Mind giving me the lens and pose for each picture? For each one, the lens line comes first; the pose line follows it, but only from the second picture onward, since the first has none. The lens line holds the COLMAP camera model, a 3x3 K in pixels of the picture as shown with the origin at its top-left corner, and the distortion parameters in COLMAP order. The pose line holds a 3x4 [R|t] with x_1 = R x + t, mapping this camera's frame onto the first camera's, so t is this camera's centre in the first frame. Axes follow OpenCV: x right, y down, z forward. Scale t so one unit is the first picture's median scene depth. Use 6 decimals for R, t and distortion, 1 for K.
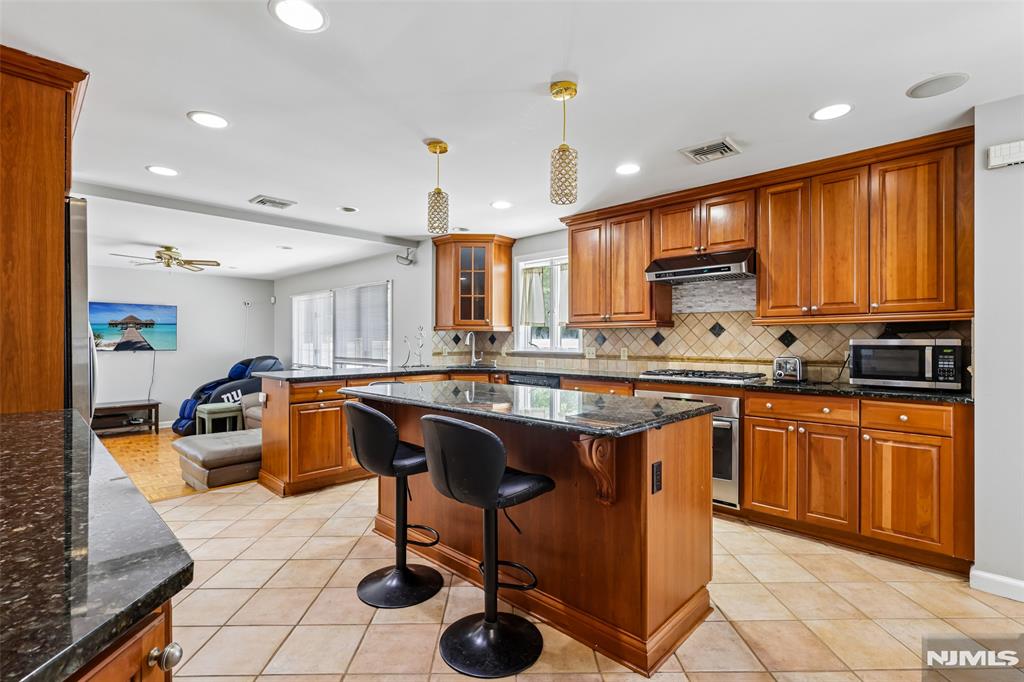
lens RADIAL K [[474.1, 0, 508.5], [0, 474.1, 340.6], [0, 0, 1]] dist [-0.002924, 0.000131]
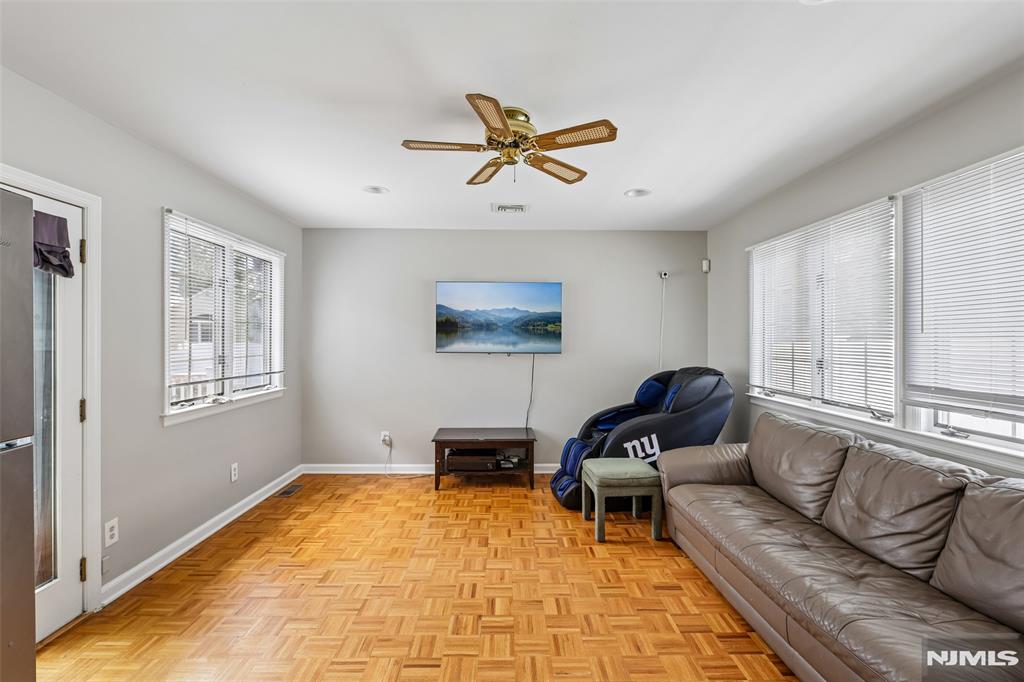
lens RADIAL K [[474.1, 0, 514.7], [0, 474.1, 338.8], [0, 0, 1]] dist [-0.002924, 0.000131]
pose [[0.714074, 0.002827, -0.700064, -0.350324], [-0.004582, 0.999989, -0.000635, 0.002274], [0.700055, 0.003661, 0.714079, 0.582701]]
